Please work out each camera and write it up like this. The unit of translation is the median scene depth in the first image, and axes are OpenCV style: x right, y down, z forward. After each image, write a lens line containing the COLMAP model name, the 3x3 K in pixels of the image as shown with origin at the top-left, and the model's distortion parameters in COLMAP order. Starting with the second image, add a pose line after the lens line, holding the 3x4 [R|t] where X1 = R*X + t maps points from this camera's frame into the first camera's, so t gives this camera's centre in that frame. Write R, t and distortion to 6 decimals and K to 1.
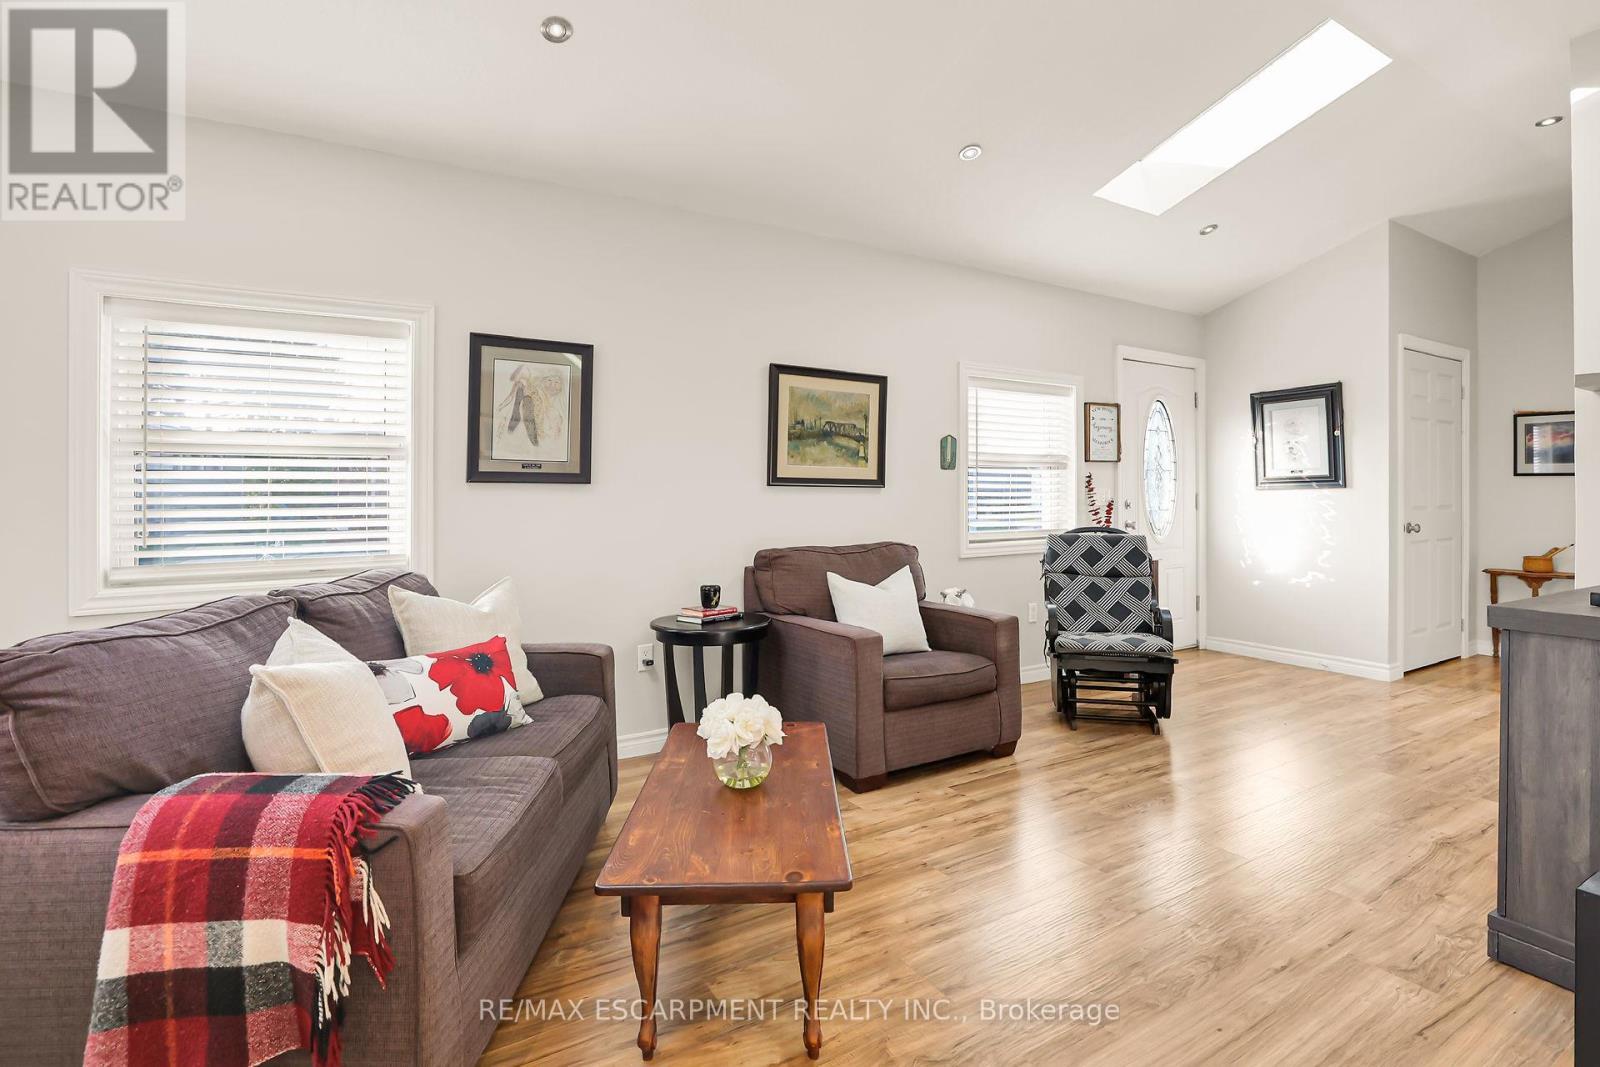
lens RADIAL K [[772.8, 0, 808.6], [0, 772.8, 469.5], [0, 0, 1]] dist [-0.027088, 0.005103]
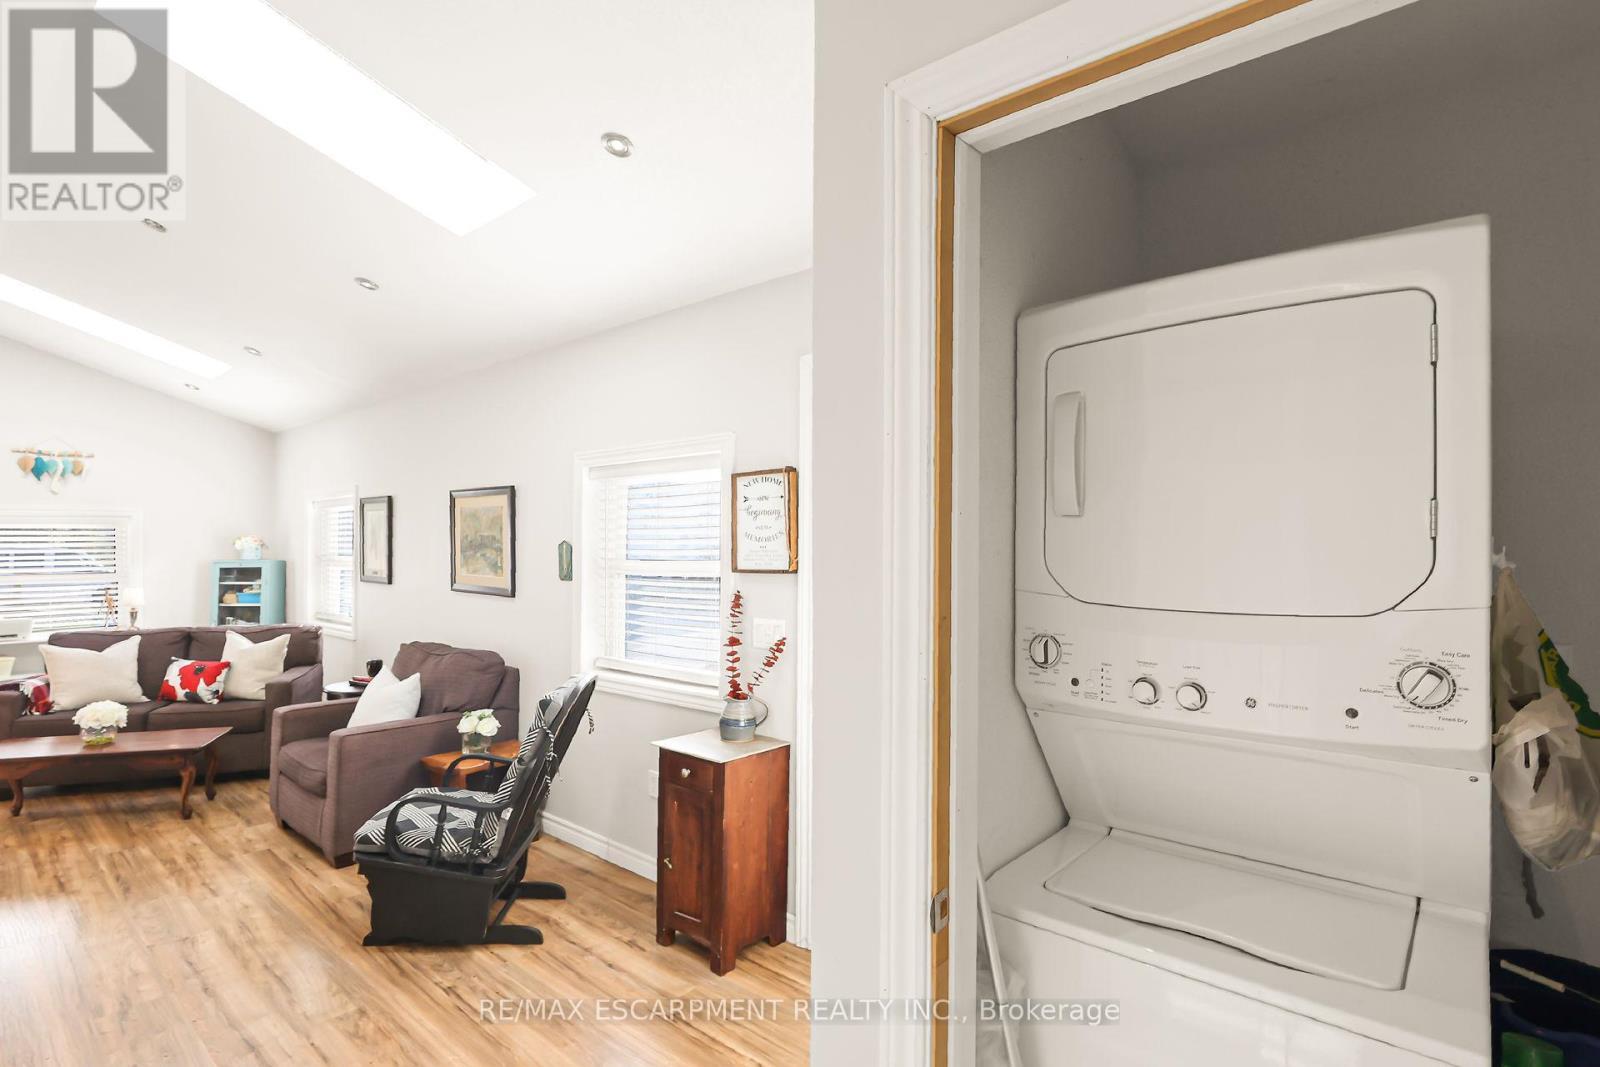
lens RADIAL K [[772.8, 0, 794.4], [0, 772.8, 526.7], [0, 0, 1]] dist [-0.027088, 0.005103]
pose [[0.305618, -0.020512, -0.951933, 1.232321], [0.028890, 0.999507, -0.012261, -0.047431], [0.951716, -0.023754, 0.306060, 1.103743]]
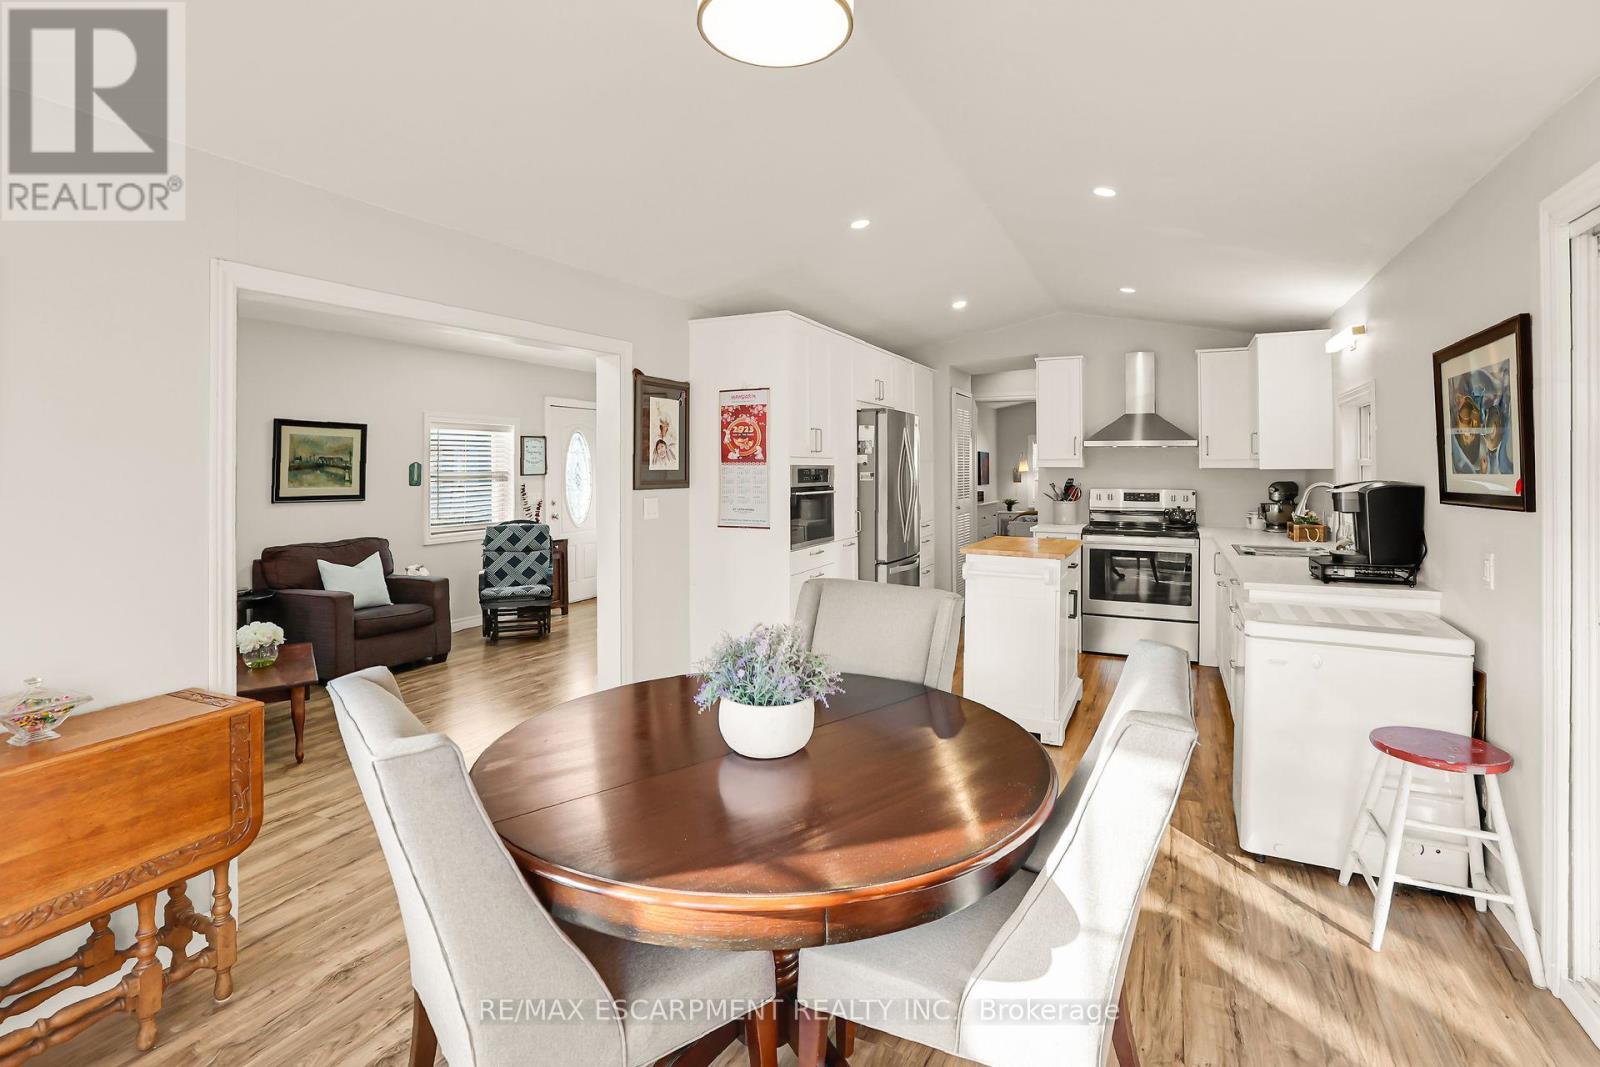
lens RADIAL K [[772.8, 0, 779.6], [0, 772.8, 458.2], [0, 0, 1]] dist [-0.027088, 0.005103]
pose [[0.858087, -0.000893, 0.513503, 0.026944], [-0.004839, 0.999940, 0.009825, -0.078890], [-0.513481, -0.010915, 0.858032, -0.698597]]
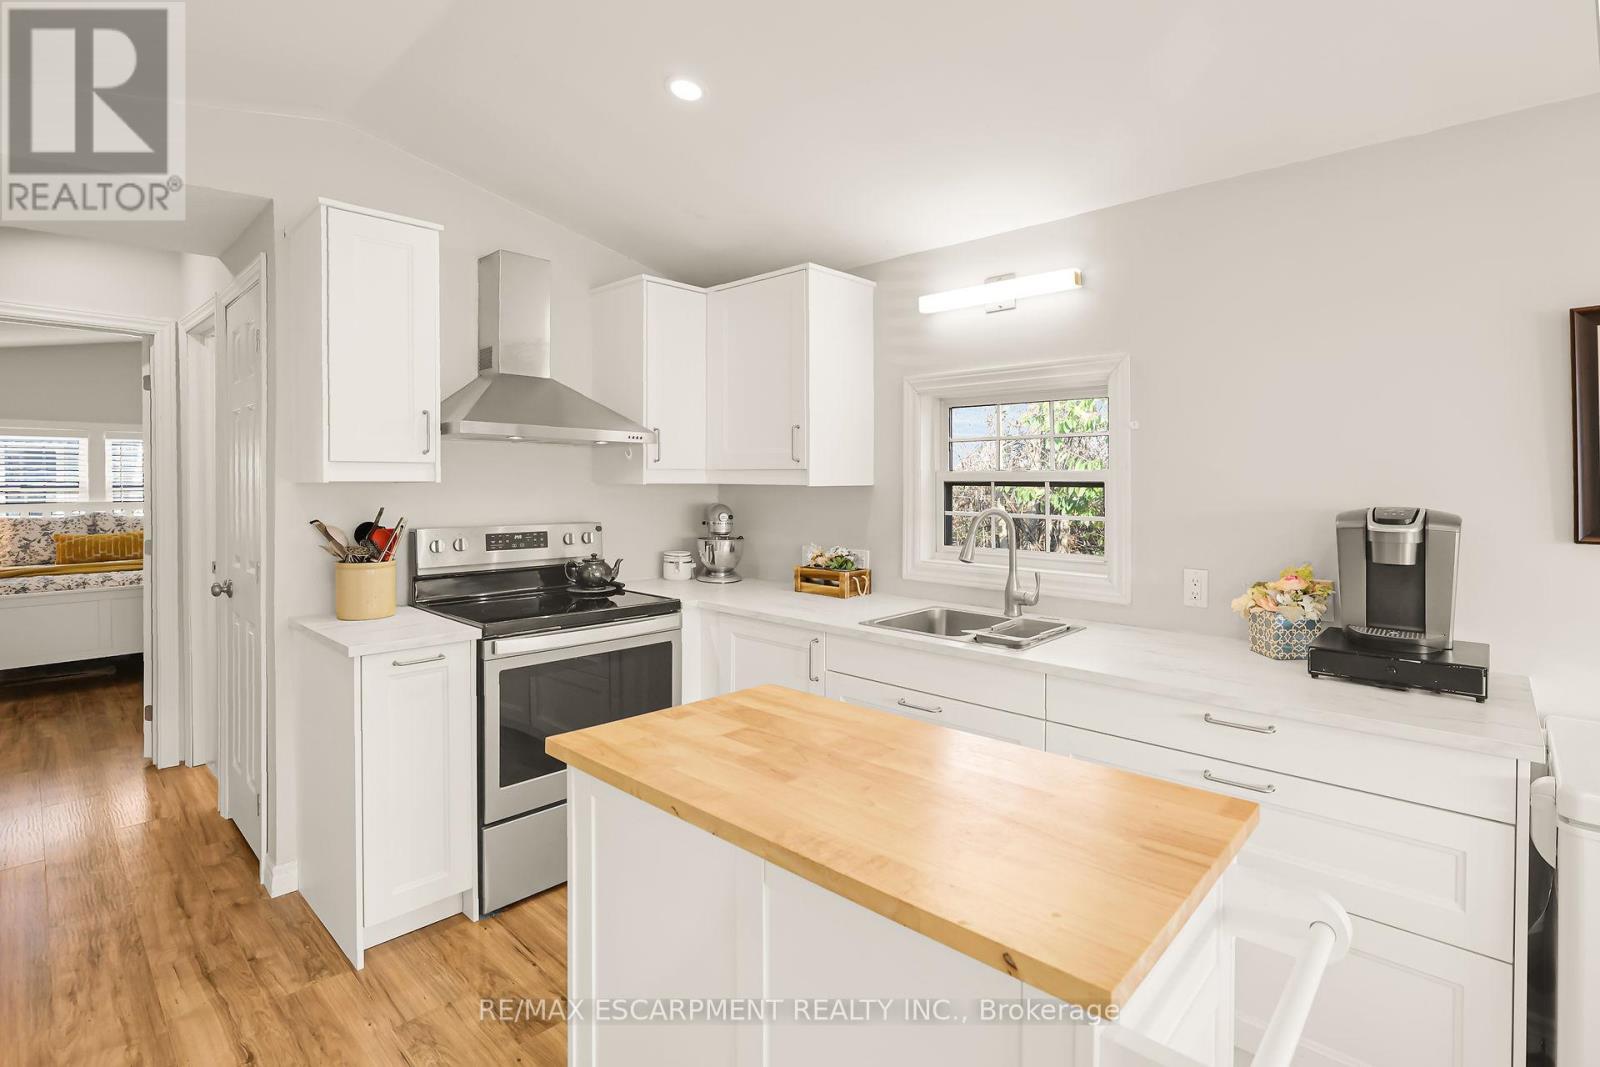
lens RADIAL K [[772.8, 0, 807.2], [0, 772.8, 462.5], [0, 0, 1]] dist [-0.027088, 0.005103]
pose [[-0.252129, 0.013870, 0.967594, 0.582883], [-0.026459, 0.999425, -0.021221, -0.060671], [-0.967332, -0.030952, -0.251617, 0.129860]]
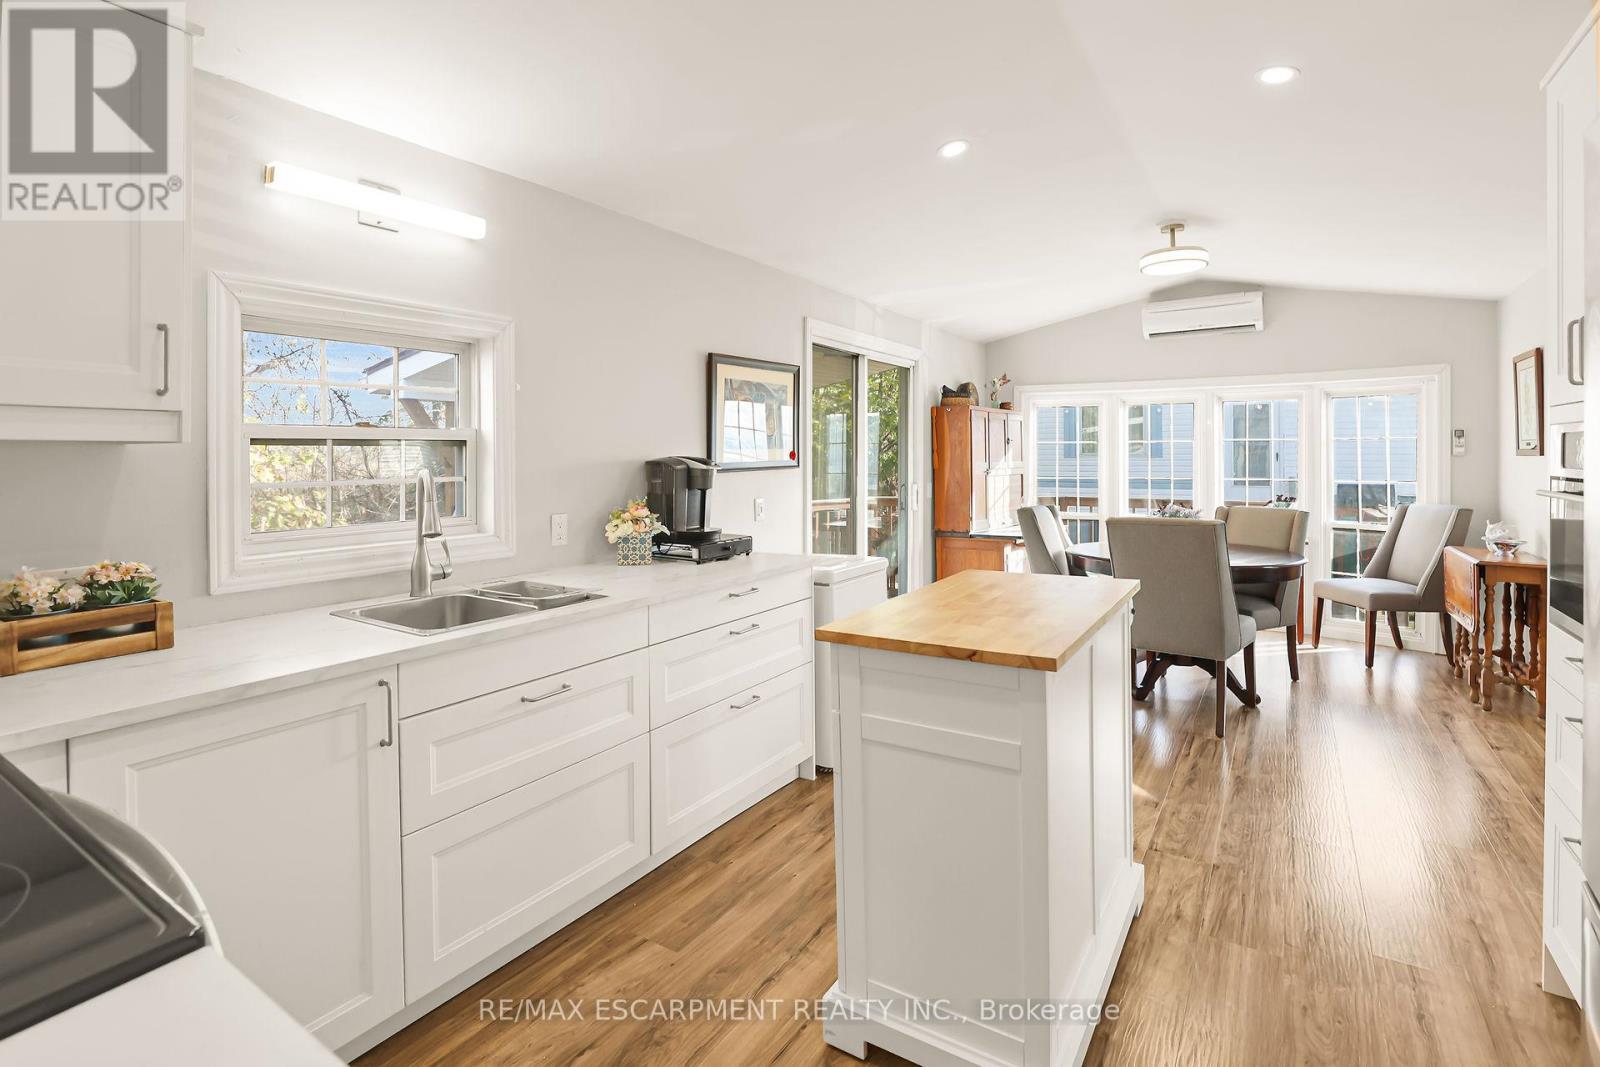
lens RADIAL K [[772.8, 0, 806.2], [0, 772.8, 455.4], [0, 0, 1]] dist [-0.027088, 0.005103]
pose [[-0.908418, 0.003232, -0.418050, 1.179865], [0.012681, 0.999723, -0.019826, -0.035202], [0.417870, -0.023311, -0.908208, 0.431550]]
